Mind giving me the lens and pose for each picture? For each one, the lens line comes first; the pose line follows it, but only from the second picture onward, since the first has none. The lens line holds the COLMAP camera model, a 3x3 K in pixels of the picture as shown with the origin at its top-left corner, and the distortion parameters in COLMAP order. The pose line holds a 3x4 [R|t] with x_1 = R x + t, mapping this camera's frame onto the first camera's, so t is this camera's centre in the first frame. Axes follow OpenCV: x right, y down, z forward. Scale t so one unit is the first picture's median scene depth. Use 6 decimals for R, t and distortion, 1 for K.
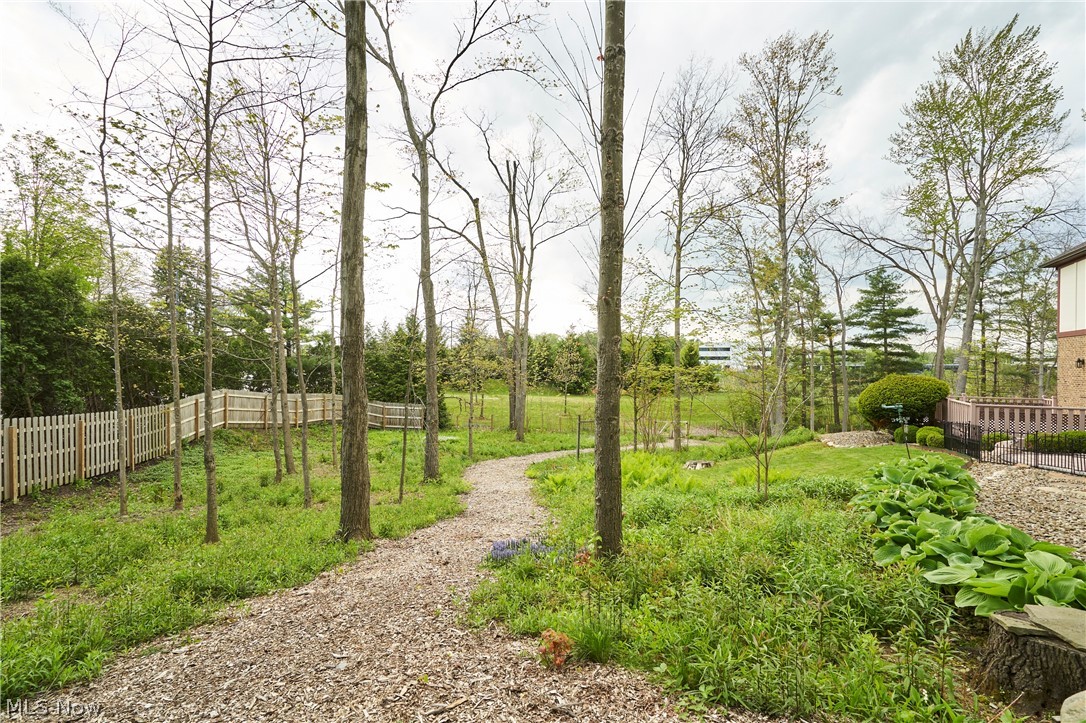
lens RADIAL K [[502.8, 0, 543.7], [0, 502.8, 364.2], [0, 0, 1]] dist [-0.001121, 0.000561]
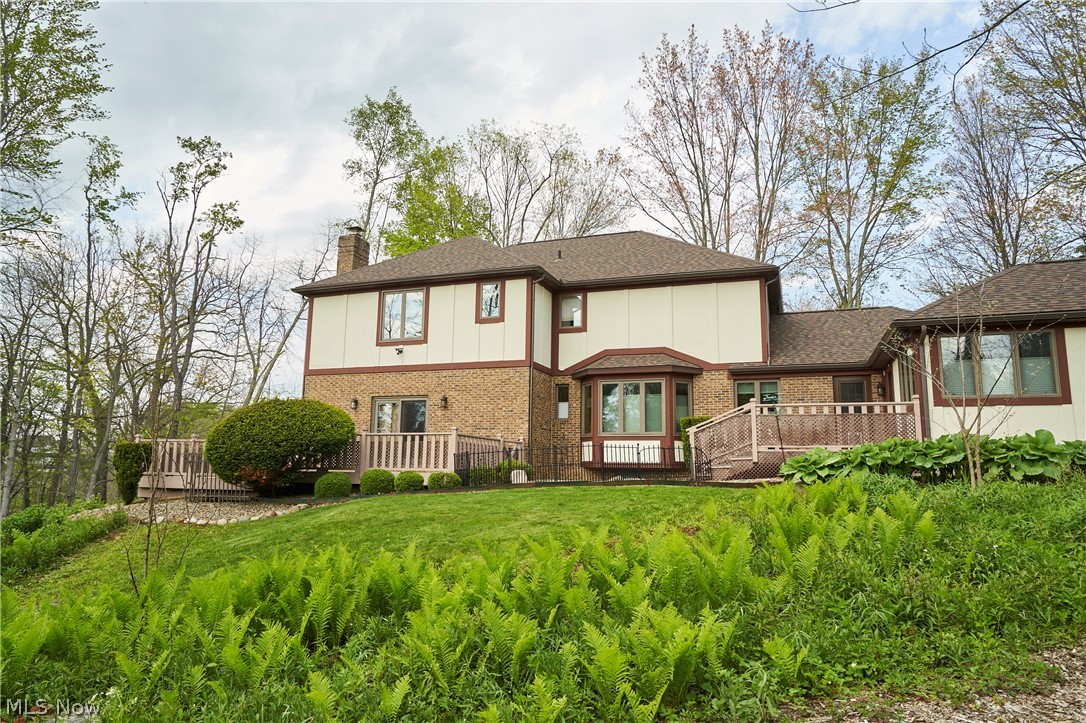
lens RADIAL K [[692.1, 0, 543.0], [0, 692.1, 361.5], [0, 0, 1]] dist [-0.037865, 0.000703]
pose [[-0.135175, 0.153074, 0.978926, -0.094098], [-0.014570, 0.987580, -0.156439, 0.049129], [-0.990715, -0.035409, -0.131266, 0.359636]]
